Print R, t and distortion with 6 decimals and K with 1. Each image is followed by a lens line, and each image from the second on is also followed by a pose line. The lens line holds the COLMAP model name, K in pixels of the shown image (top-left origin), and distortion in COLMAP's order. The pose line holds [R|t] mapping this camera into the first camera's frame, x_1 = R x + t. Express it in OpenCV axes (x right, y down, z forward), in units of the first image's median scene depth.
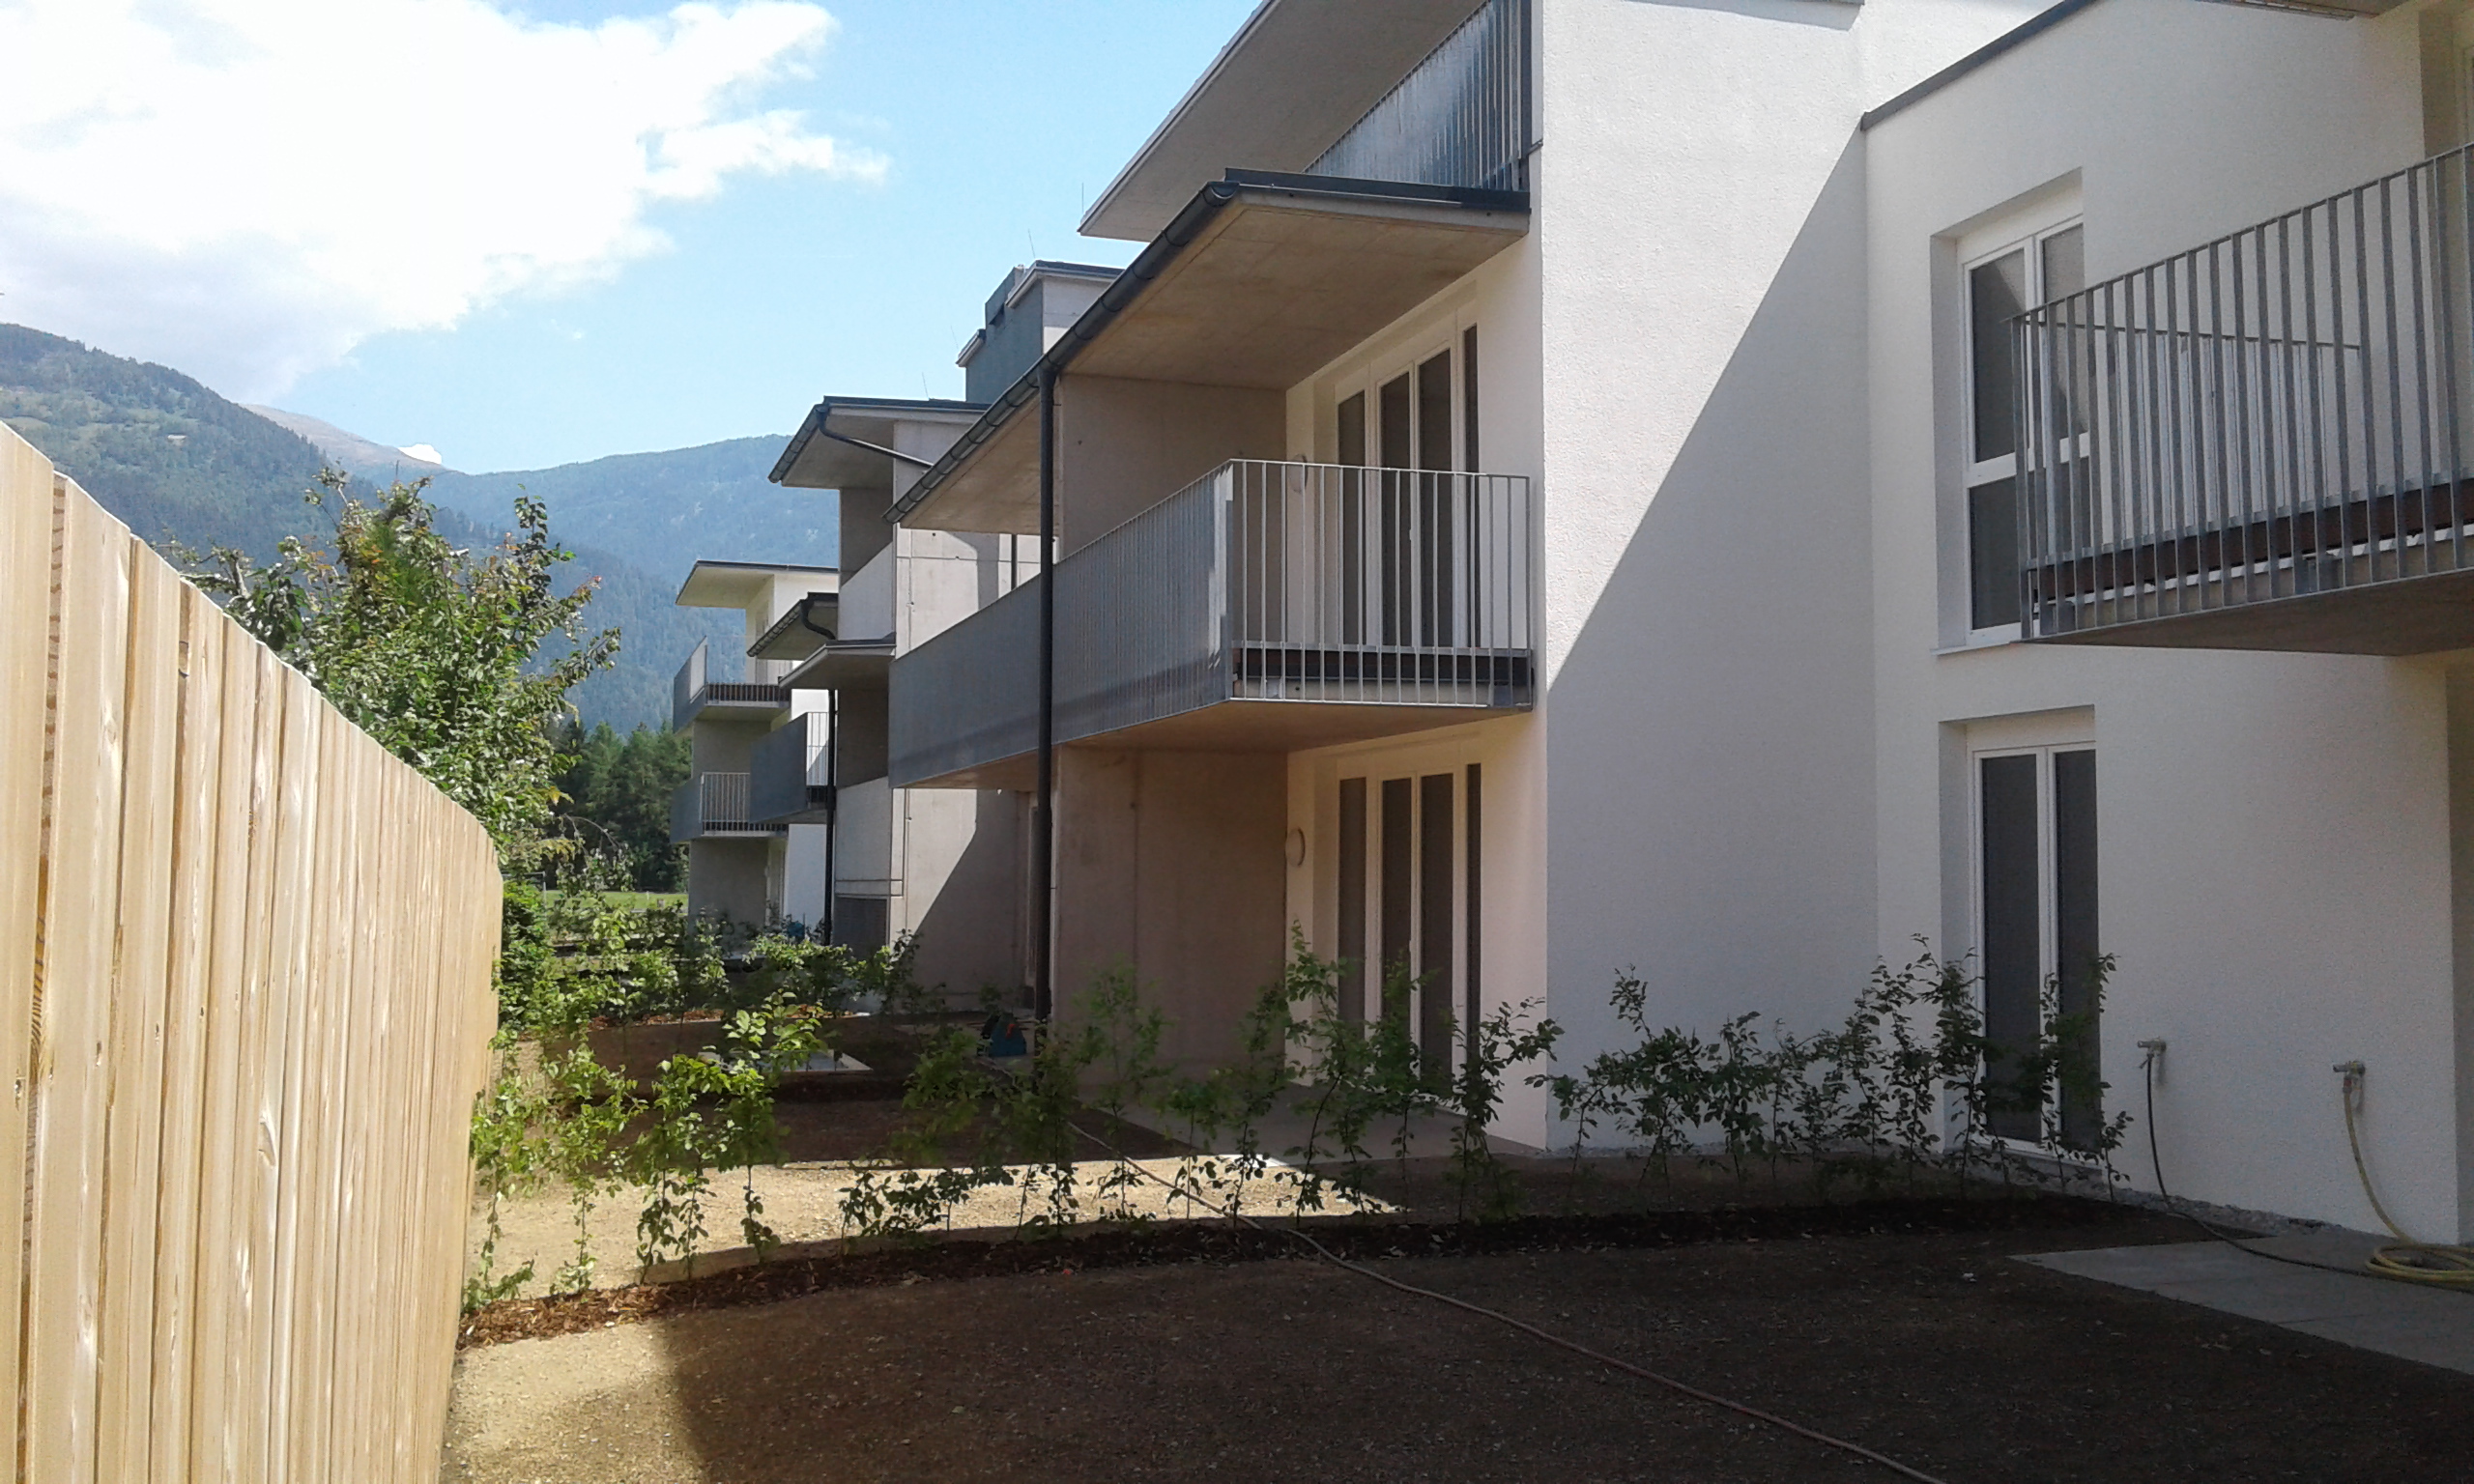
lens RADIAL K [[2252.1, 0, 1264.6], [0, 2252.1, 651.8], [0, 0, 1]] dist [0.096336, -0.241571]
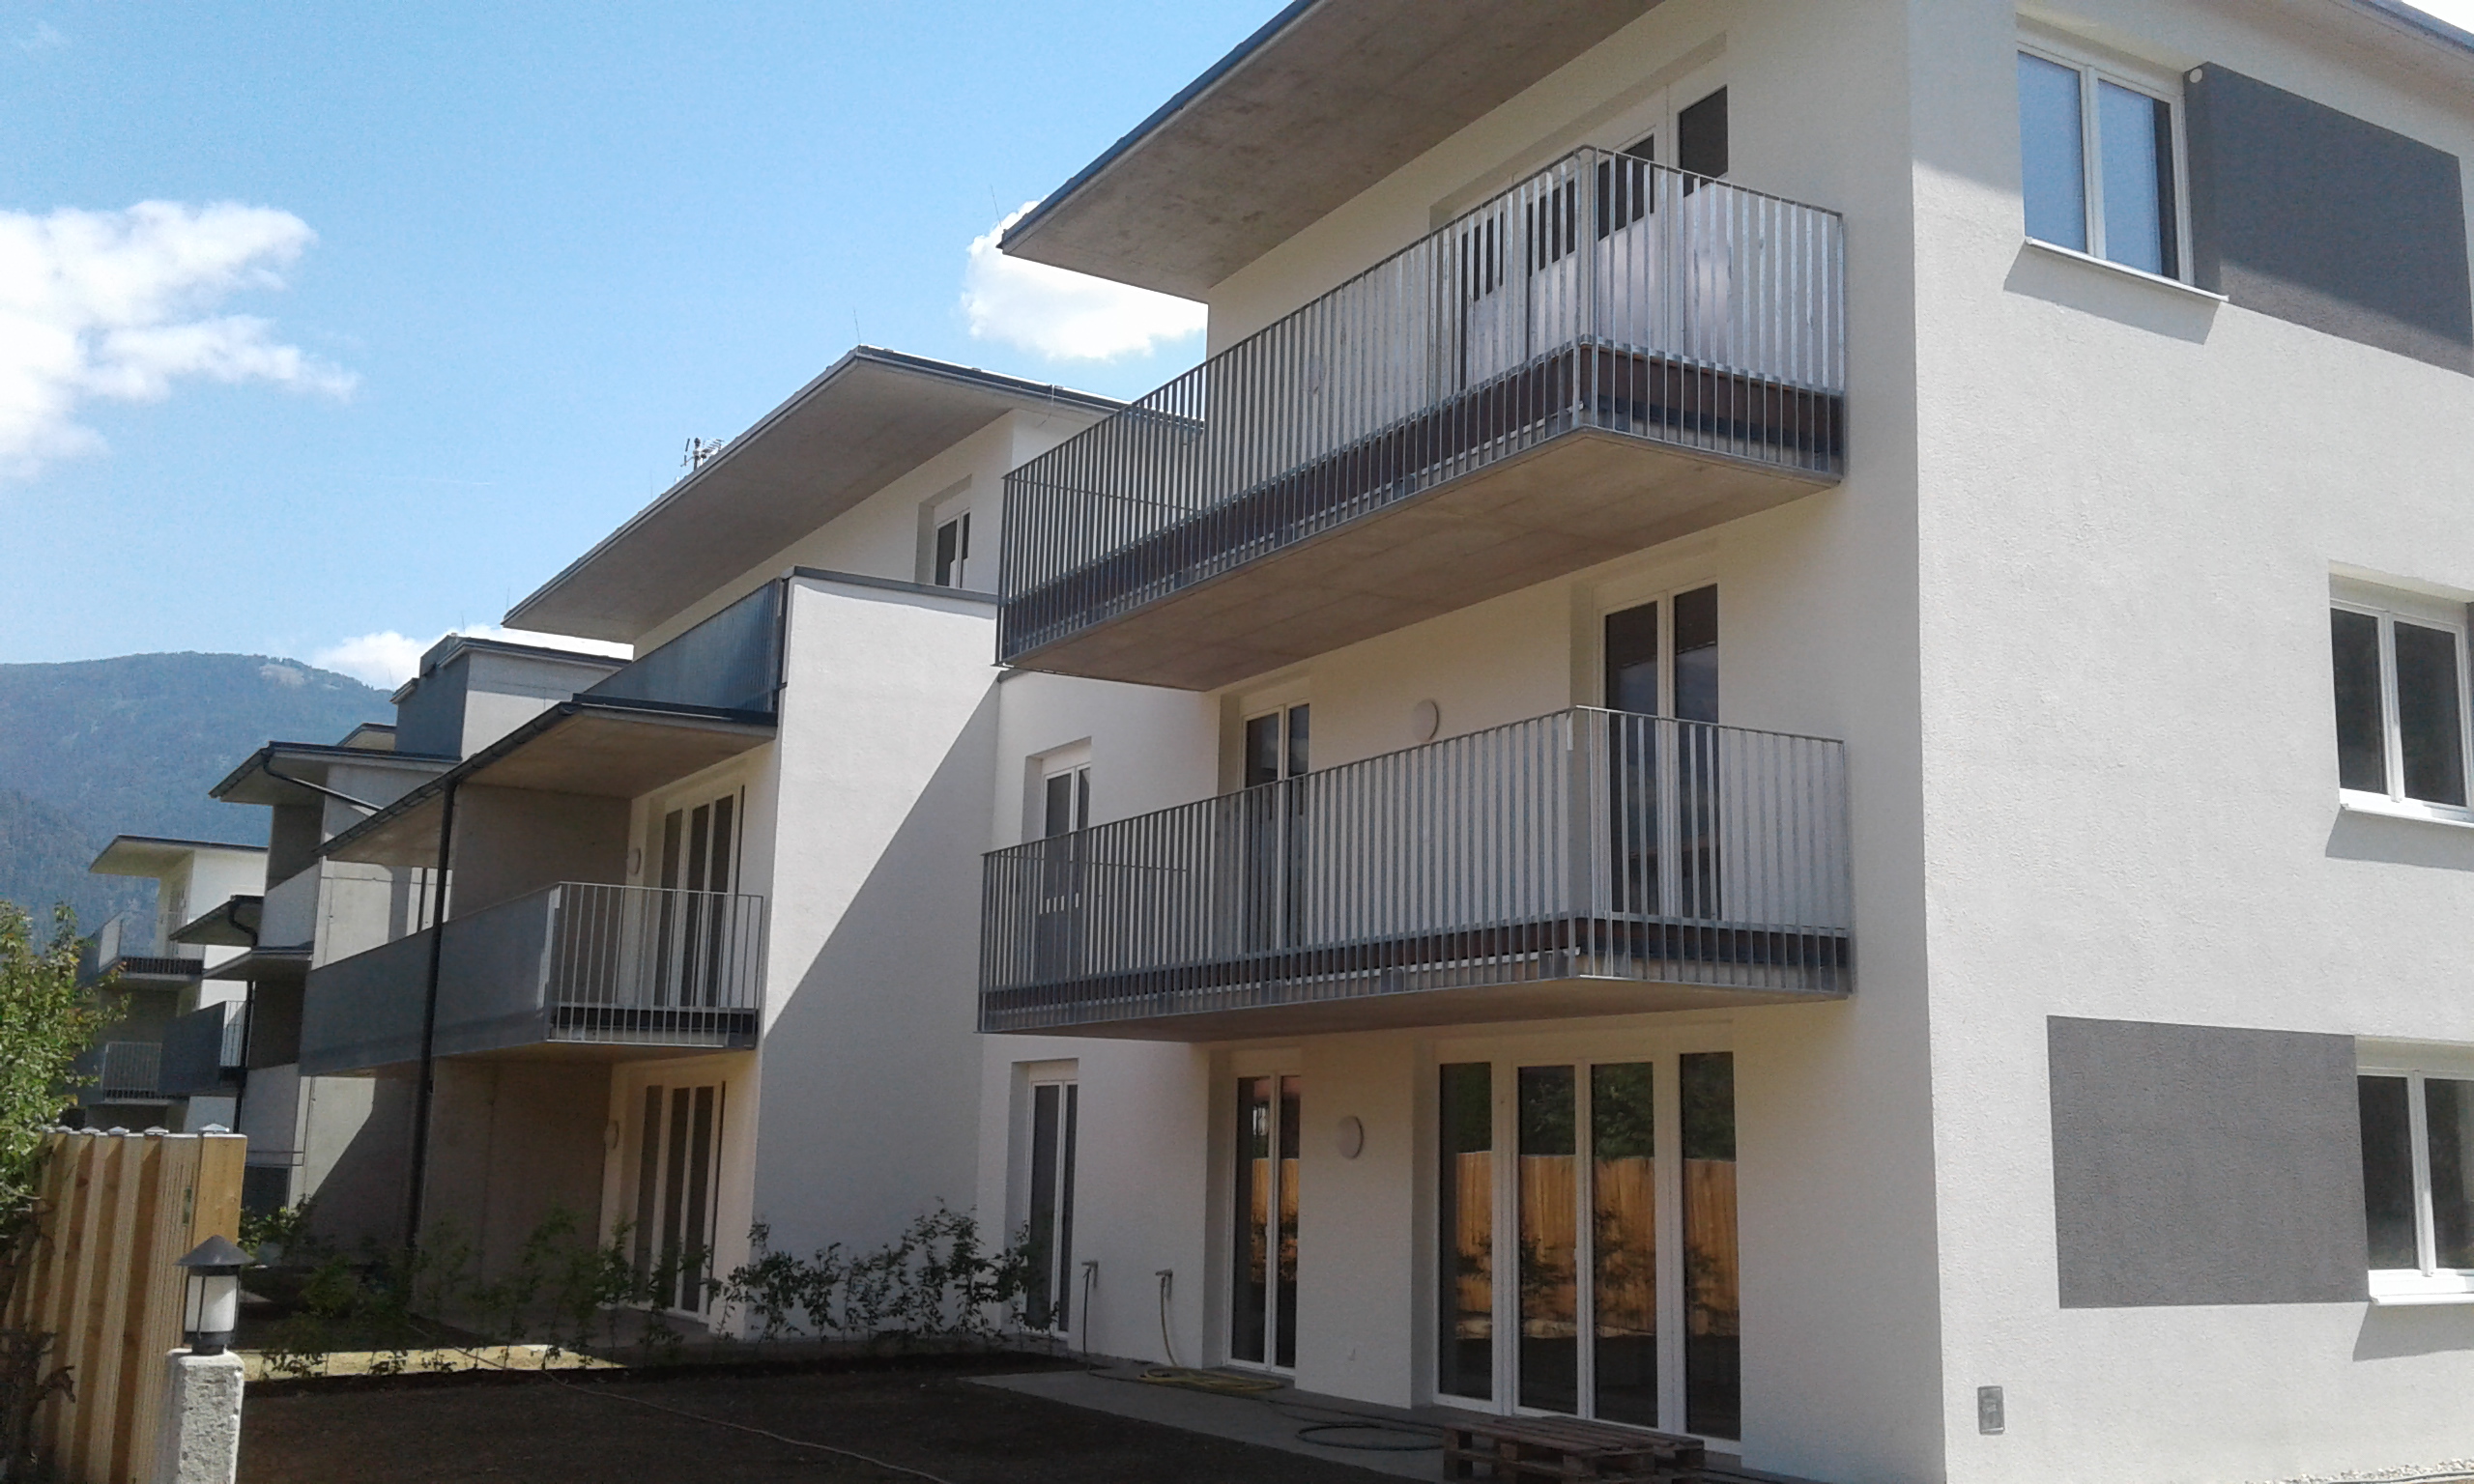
lens RADIAL K [[2252.1, 0, 1264.6], [0, 2252.1, 651.8], [0, 0, 1]] dist [0.096336, -0.241571]
pose [[0.972025, 0.062956, 0.226284, 0.085547], [-0.036166, 0.992037, -0.120645, -0.066460], [-0.232077, 0.109086, 0.966561, -0.587255]]
